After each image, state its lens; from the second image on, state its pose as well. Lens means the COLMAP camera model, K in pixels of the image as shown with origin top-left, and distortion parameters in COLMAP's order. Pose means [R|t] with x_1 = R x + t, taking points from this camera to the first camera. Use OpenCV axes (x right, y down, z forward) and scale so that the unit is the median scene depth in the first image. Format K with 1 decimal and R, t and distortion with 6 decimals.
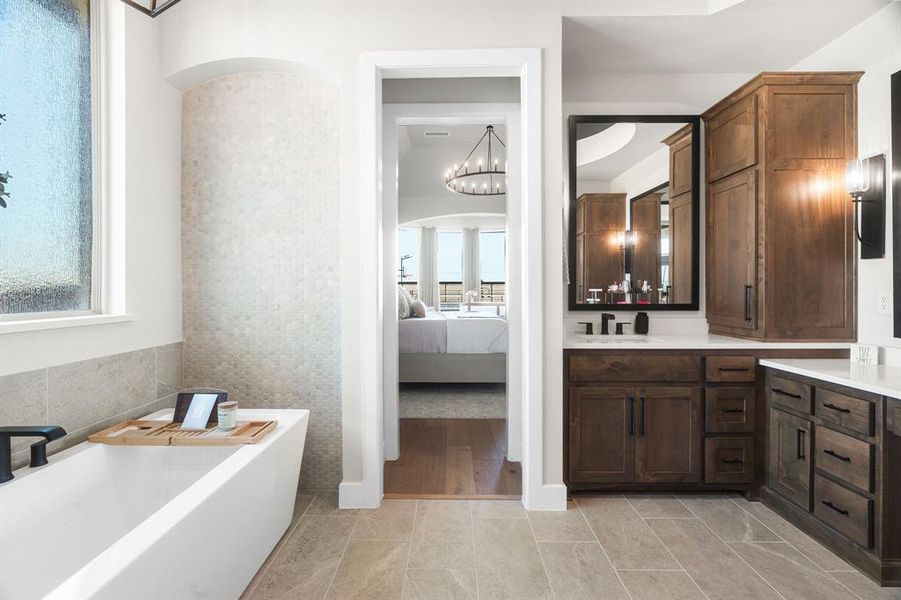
lens RADIAL K [[400.8, 0, 451.3], [0, 400.8, 293.1], [0, 0, 1]] dist [-0.014193, 0.000404]
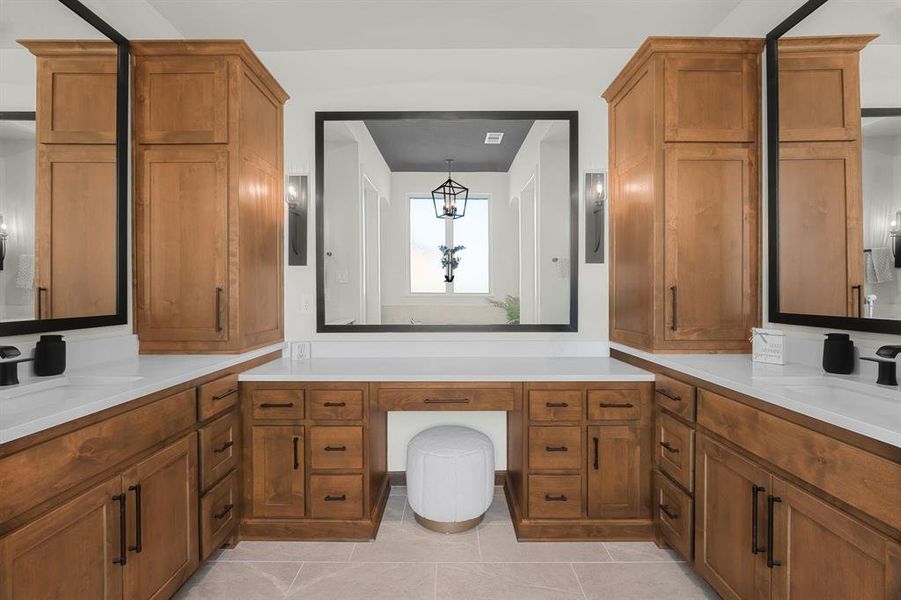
lens RADIAL K [[400.8, 0, 451.3], [0, 400.8, 293.1], [0, 0, 1]] dist [-0.014193, 0.000404]
pose [[-0.012911, -0.002318, 0.999914, -0.083826], [0.009855, 0.999948, 0.002446, -0.006466], [-0.999868, 0.009886, -0.012888, 0.556189]]
